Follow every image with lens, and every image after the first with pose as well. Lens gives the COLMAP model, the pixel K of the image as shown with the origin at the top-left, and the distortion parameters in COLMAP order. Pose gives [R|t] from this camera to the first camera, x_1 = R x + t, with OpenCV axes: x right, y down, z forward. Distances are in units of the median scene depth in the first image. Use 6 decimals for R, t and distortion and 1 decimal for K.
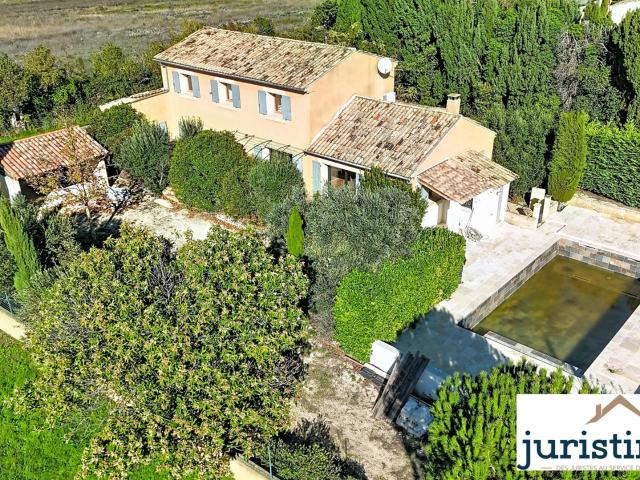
lens RADIAL K [[630.8, 0, 320.0], [0, 630.8, 240.0], [0, 0, 1]] dist [-0.001201, -0.000530]
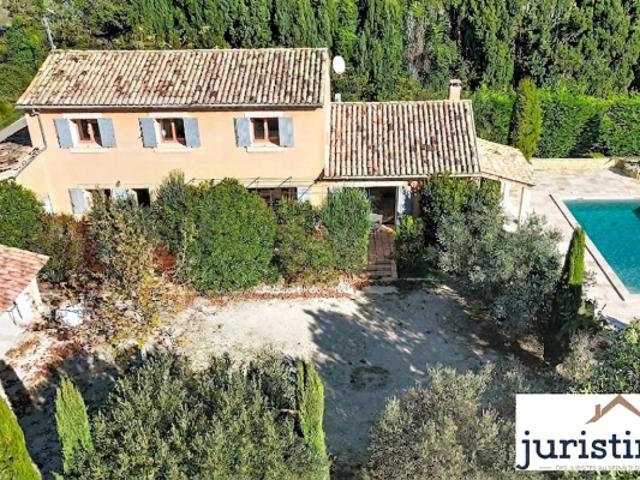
lens RADIAL K [[630.8, 0, 320.0], [0, 630.8, 240.0], [0, 0, 1]] dist [-0.001201, -0.000530]
pose [[0.758031, -0.294125, 0.582134, -0.508423], [0.298218, 0.950082, 0.091704, -0.136324], [-0.580048, 0.104089, 0.807905, 0.339948]]
